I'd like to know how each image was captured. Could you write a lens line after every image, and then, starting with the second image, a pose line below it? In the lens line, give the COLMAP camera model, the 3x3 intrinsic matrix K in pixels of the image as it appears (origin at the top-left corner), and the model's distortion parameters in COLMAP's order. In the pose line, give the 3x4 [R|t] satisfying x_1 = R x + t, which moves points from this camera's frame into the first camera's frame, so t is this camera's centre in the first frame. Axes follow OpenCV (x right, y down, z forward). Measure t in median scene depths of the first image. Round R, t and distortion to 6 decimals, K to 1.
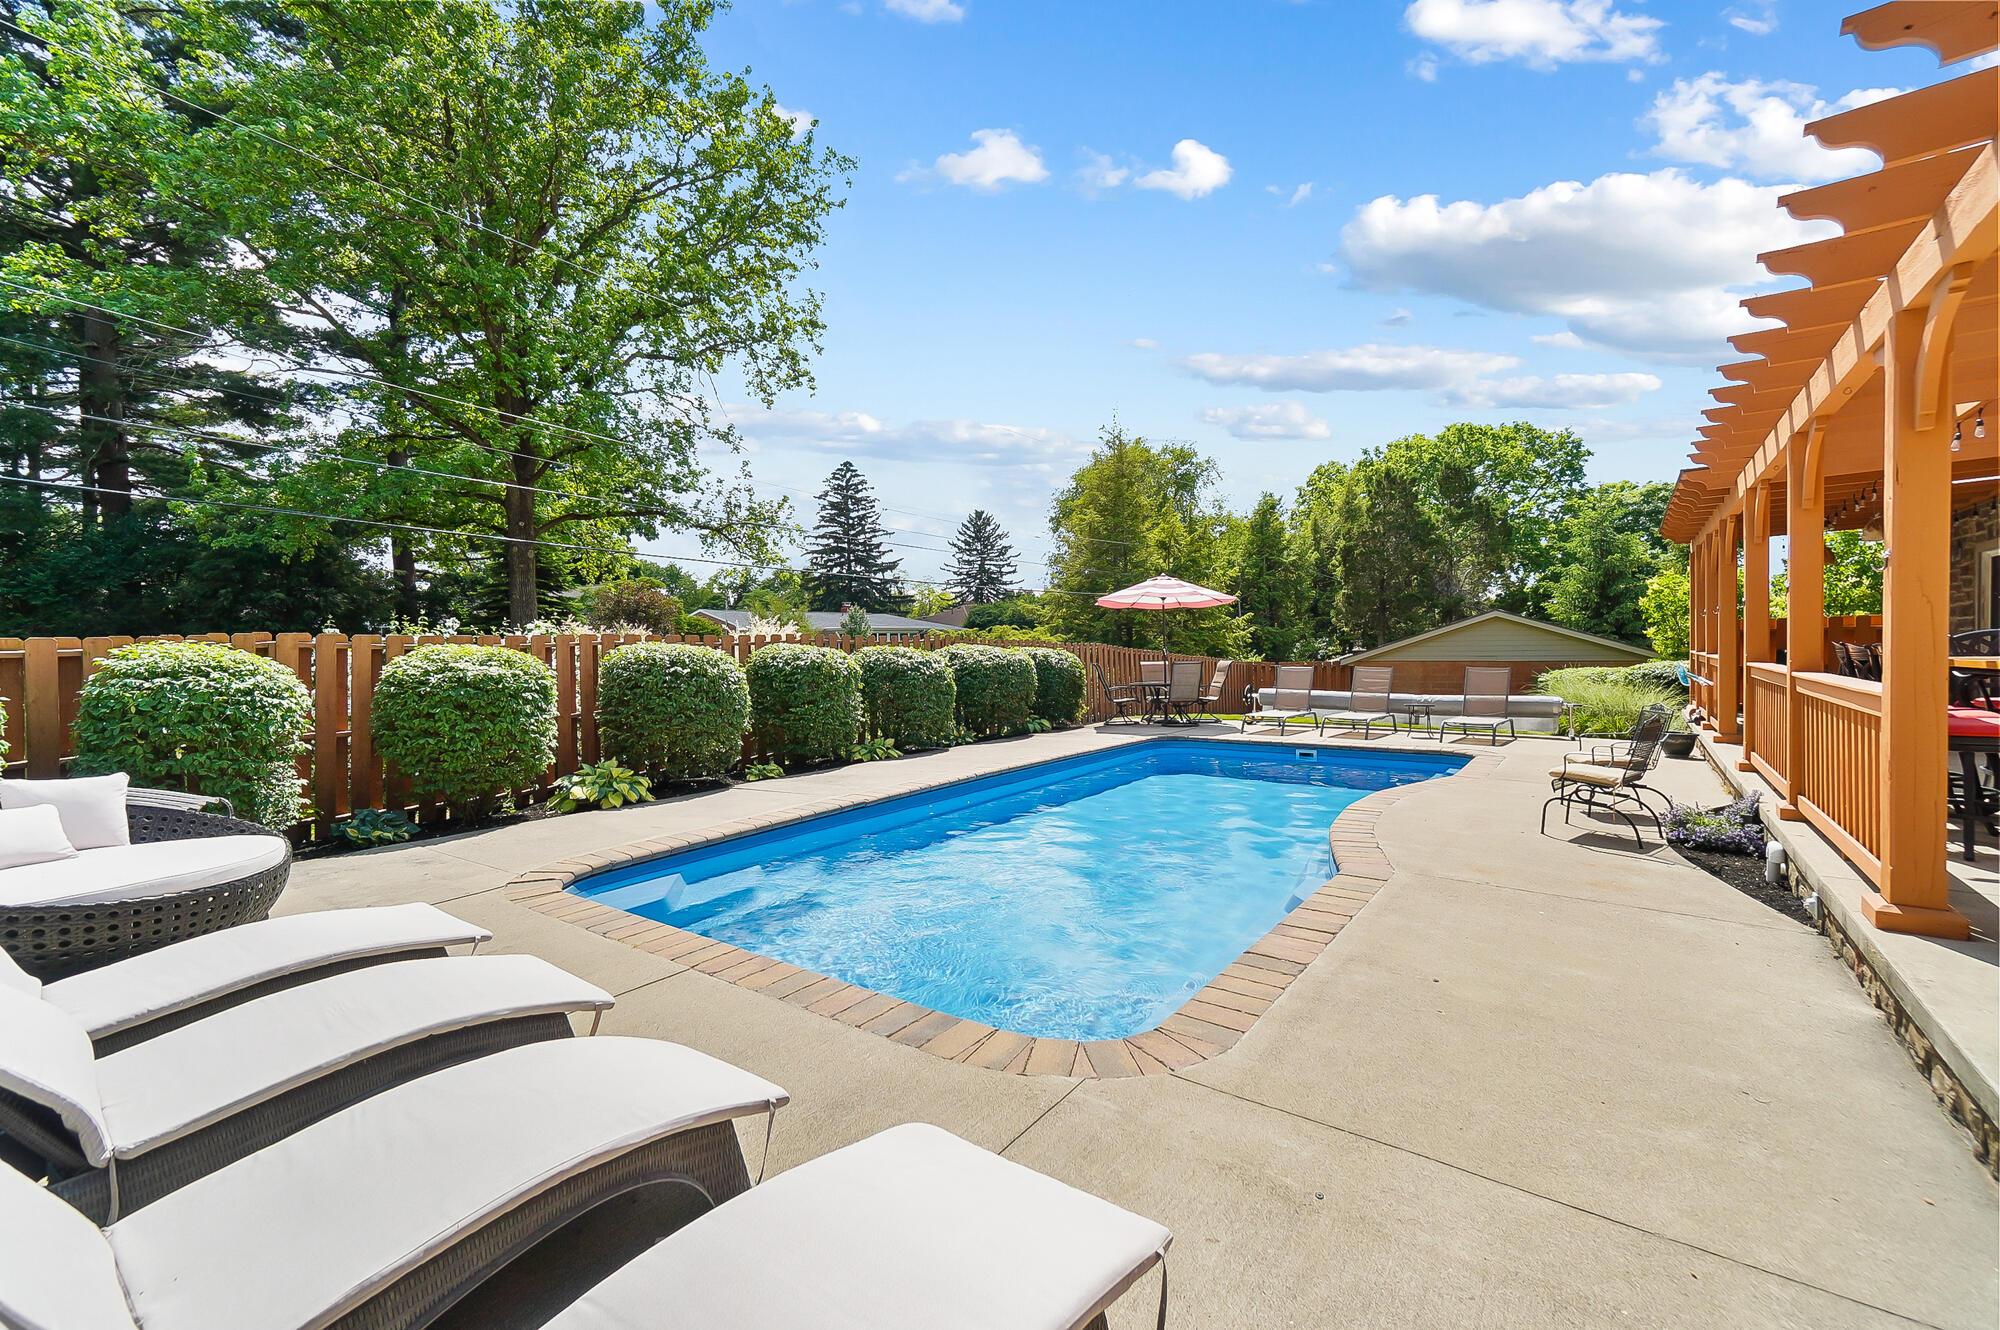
lens RADIAL K [[864.4, 0, 985.0], [0, 864.4, 658.9], [0, 0, 1]] dist [-0.013911, 0.016057]
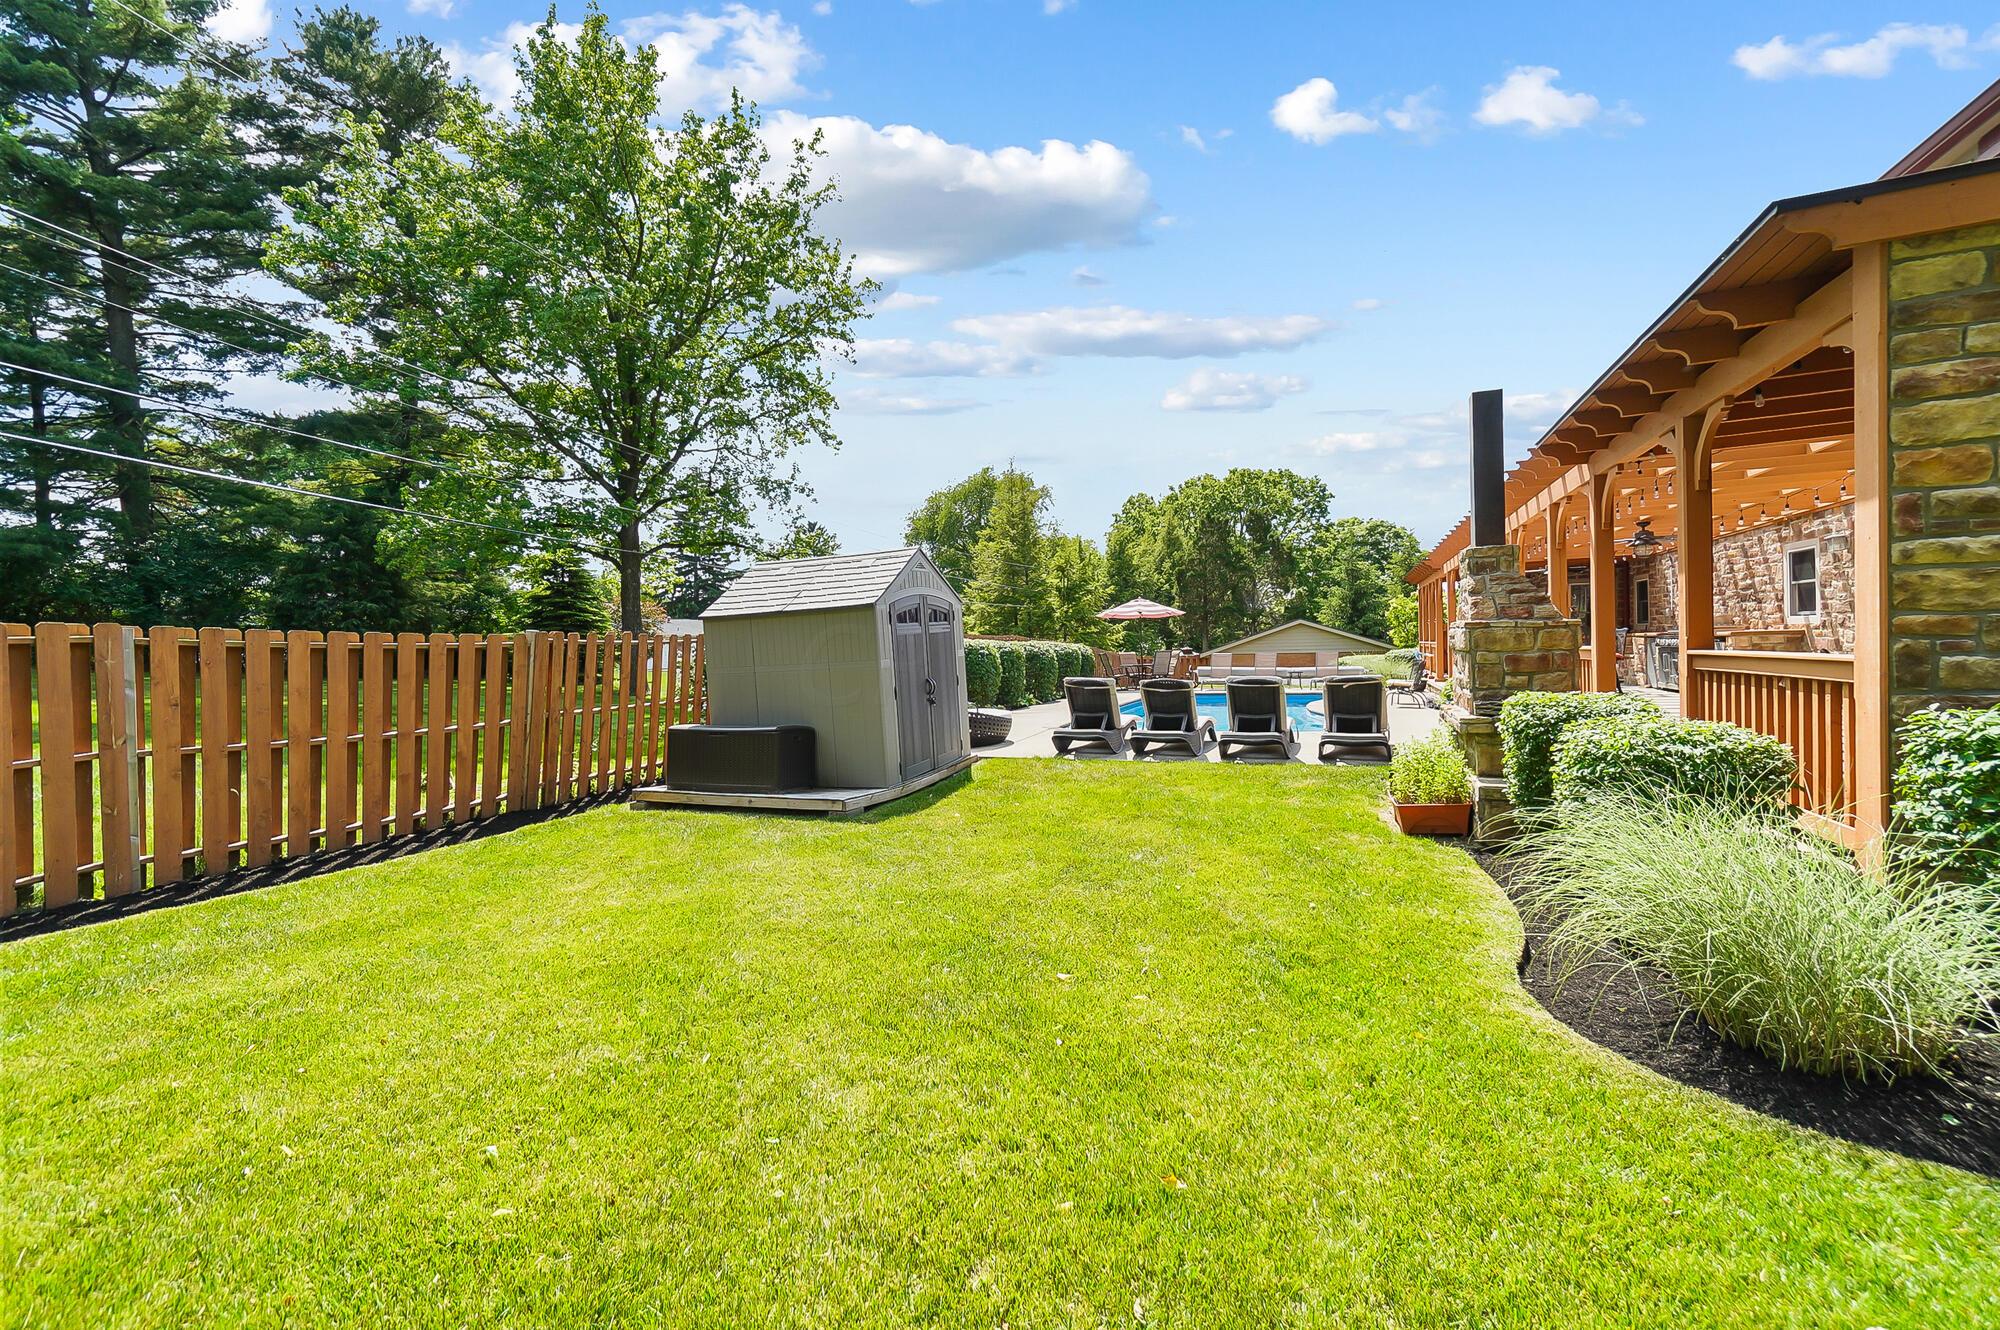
lens RADIAL K [[864.4, 0, 985.0], [0, 864.4, 658.9], [0, 0, 1]] dist [-0.013911, 0.016057]
pose [[0.970540, -0.009651, 0.240745, -0.119876], [0.011600, 0.999910, -0.006680, 0.006531], [-0.240659, 0.009276, 0.970565, -0.128776]]
